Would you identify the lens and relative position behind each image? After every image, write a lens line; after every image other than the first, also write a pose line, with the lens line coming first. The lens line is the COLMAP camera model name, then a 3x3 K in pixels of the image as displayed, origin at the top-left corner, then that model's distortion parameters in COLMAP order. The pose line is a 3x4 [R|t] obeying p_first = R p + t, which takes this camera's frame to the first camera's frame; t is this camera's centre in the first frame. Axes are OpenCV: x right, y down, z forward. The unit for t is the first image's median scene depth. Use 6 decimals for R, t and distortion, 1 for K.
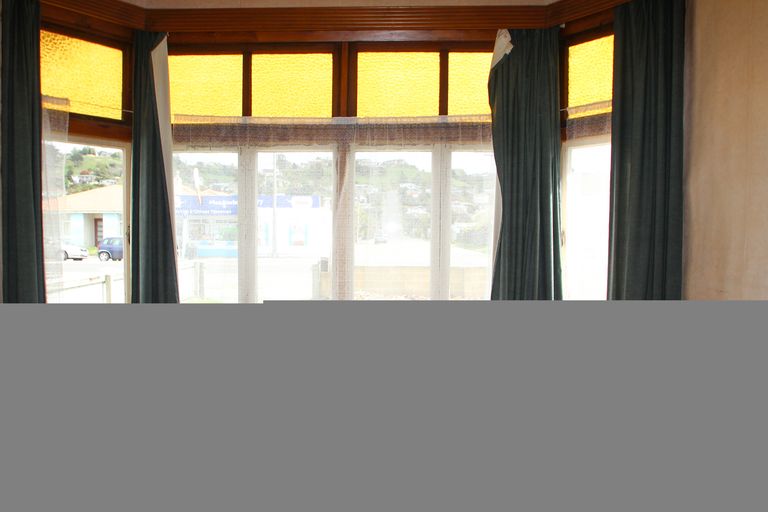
lens RADIAL K [[561.3, 0, 384.0], [0, 561.3, 256.0], [0, 0, 1]] dist [0.062010, -0.087206]
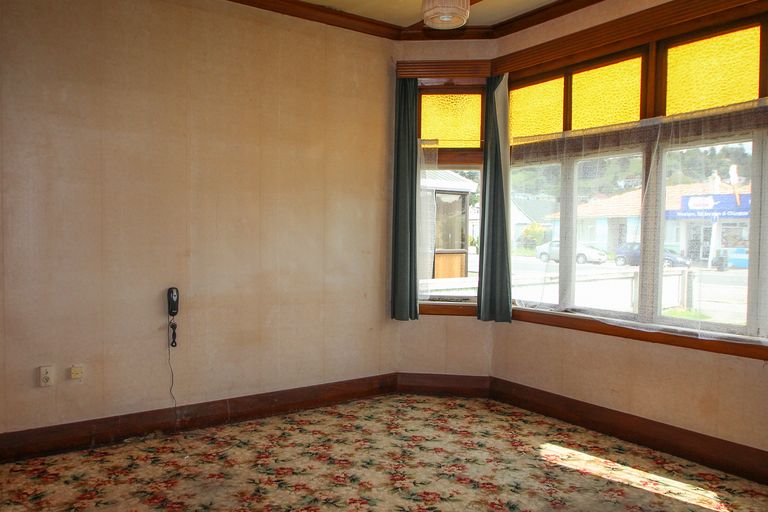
lens RADIAL K [[638.5, 0, 384.0], [0, 638.5, 256.0], [0, 0, 1]] dist [0.094143, 0.002850]
pose [[0.605142, 0.031724, -0.795485, 0.566267], [-0.044280, 0.999000, 0.006156, 0.009079], [0.794885, 0.031499, 0.605942, -0.058106]]
